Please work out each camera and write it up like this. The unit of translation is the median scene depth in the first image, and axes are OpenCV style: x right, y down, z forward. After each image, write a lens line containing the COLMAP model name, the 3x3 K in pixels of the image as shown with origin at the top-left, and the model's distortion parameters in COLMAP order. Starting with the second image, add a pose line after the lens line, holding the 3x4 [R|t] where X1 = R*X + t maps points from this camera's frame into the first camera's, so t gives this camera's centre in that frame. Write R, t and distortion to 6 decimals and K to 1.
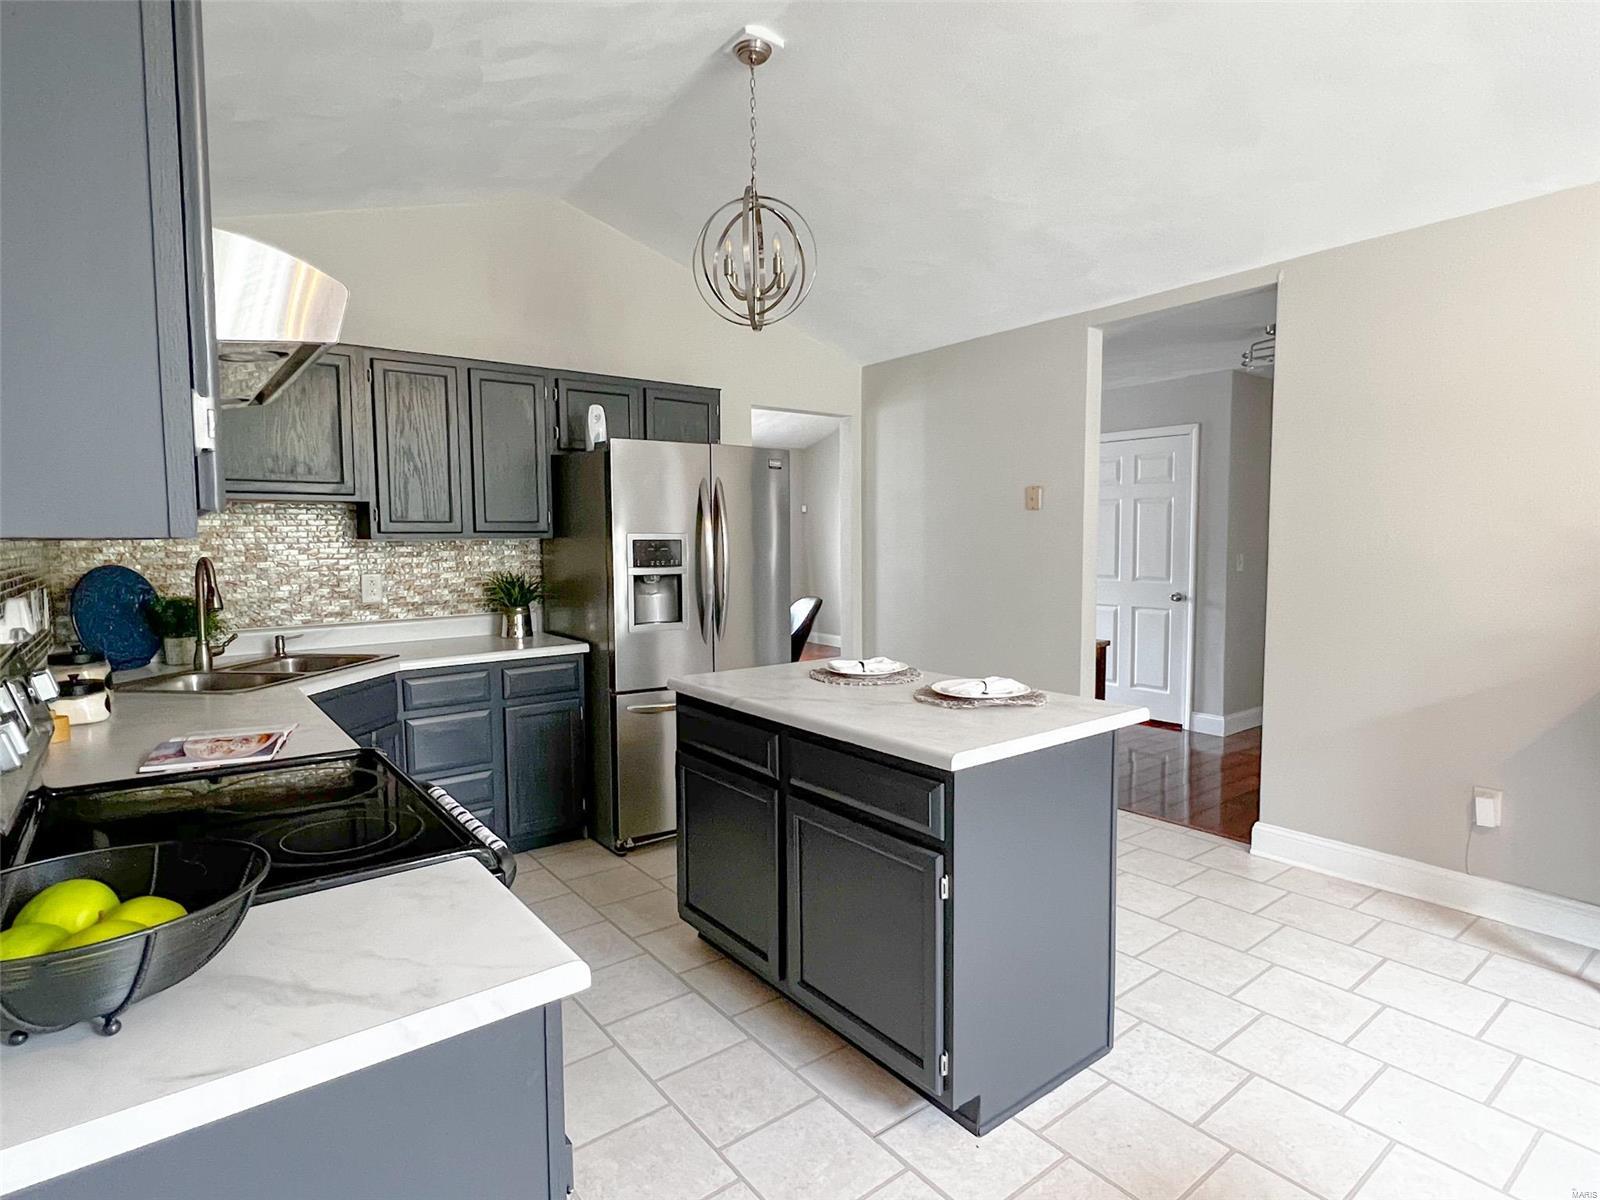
lens RADIAL K [[852.7, 0, 796.6], [0, 852.7, 599.8], [0, 0, 1]] dist [-0.001737, -0.000047]
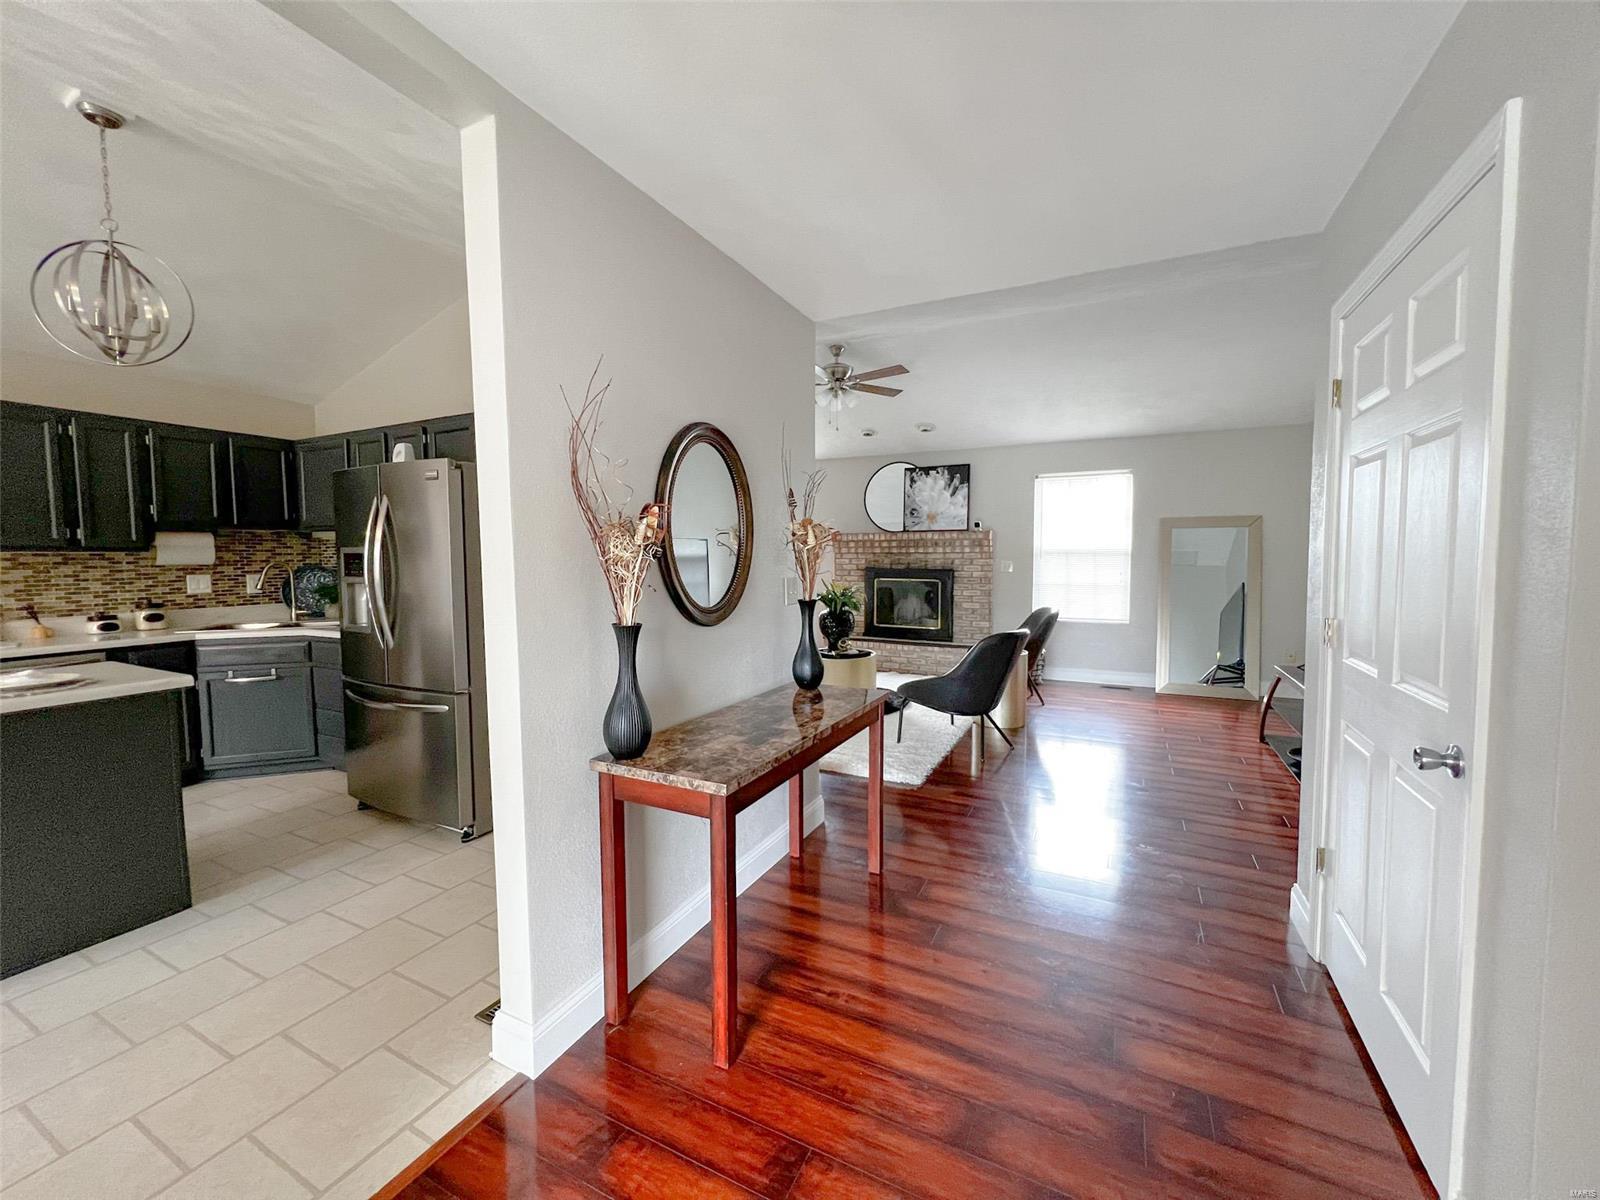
lens RADIAL K [[640.3, 0, 797.4], [0, 640.3, 597.1], [0, 0, 1]] dist [0.000122, 0.000367]
pose [[0.428485, 0.065791, -0.901151, 0.910407], [-0.065795, 0.996970, 0.041502, -0.088342], [0.901150, 0.041508, 0.431515, 1.191694]]
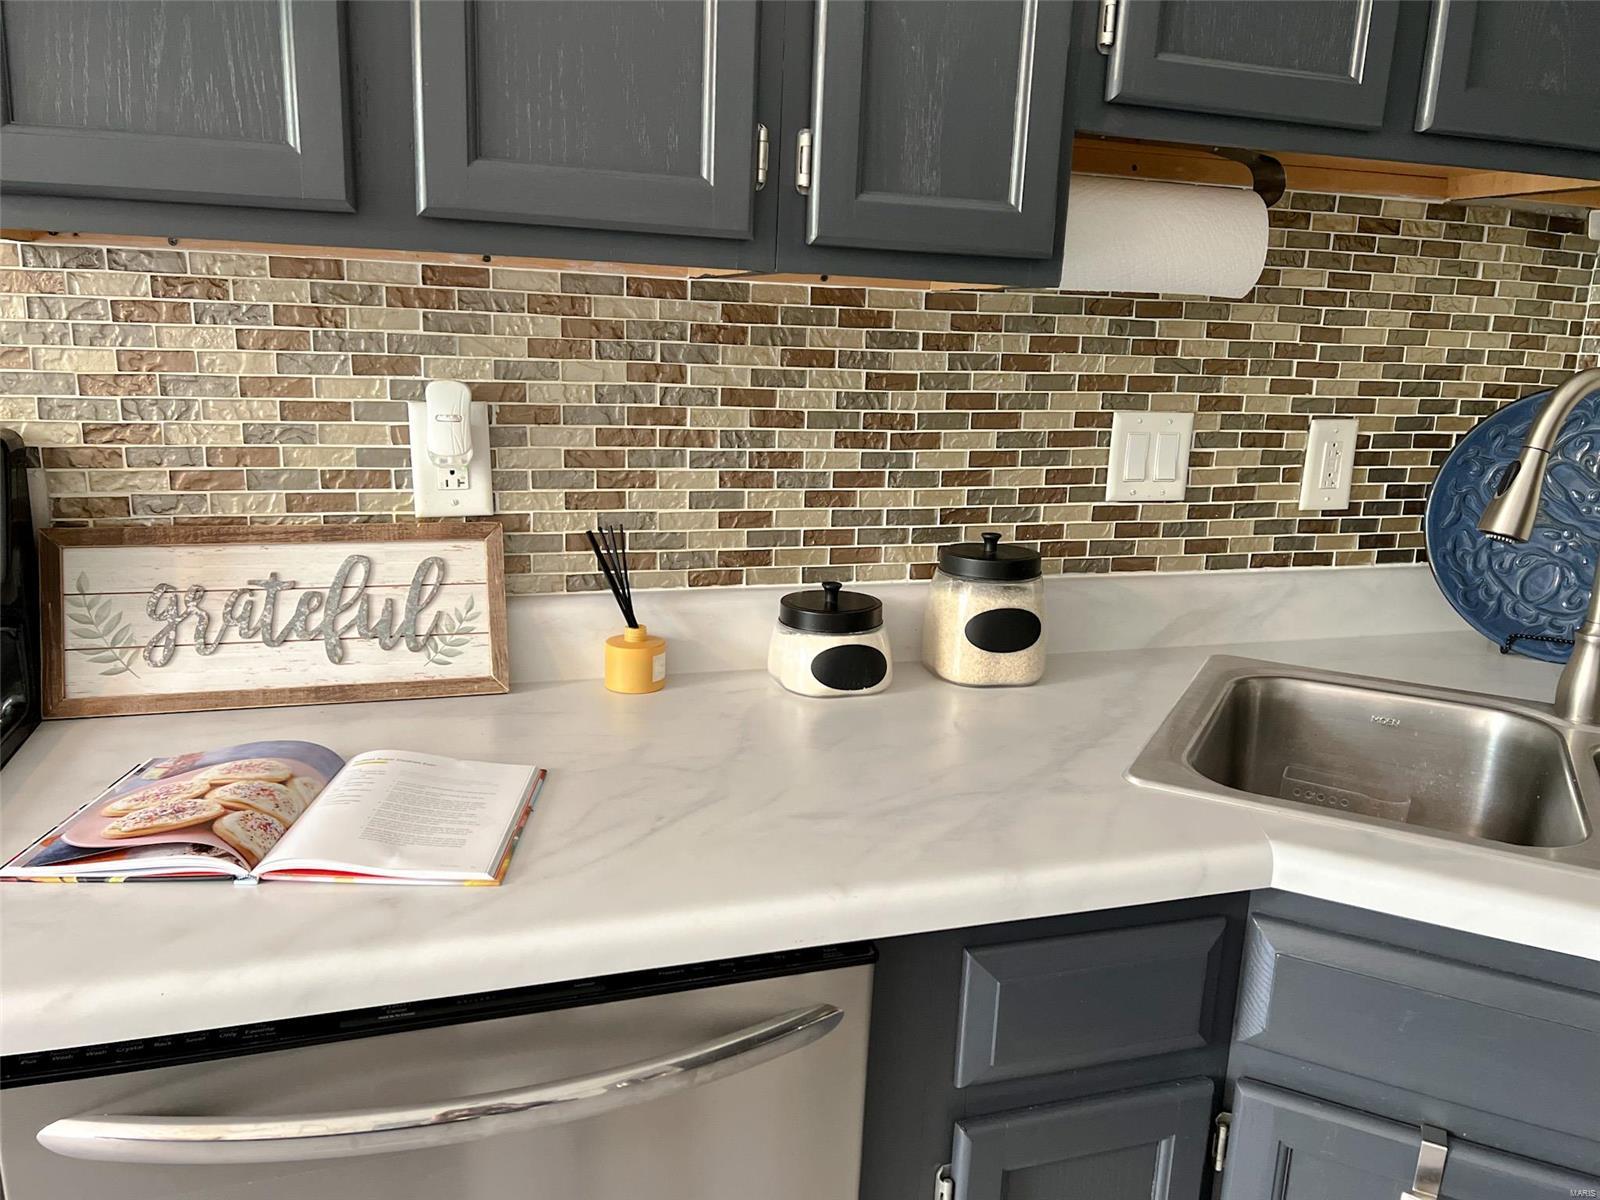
lens RADIAL K [[1203.5, 0, 800.0], [0, 1203.5, 600.0], [0, 0, 1]] dist [0.051011, -0.054966]
pose [[-0.337990, 0.209412, -0.917556, -0.148452], [-0.106889, 0.960082, 0.258491, -0.043353], [0.935060, 0.185444, -0.302115, 0.731126]]
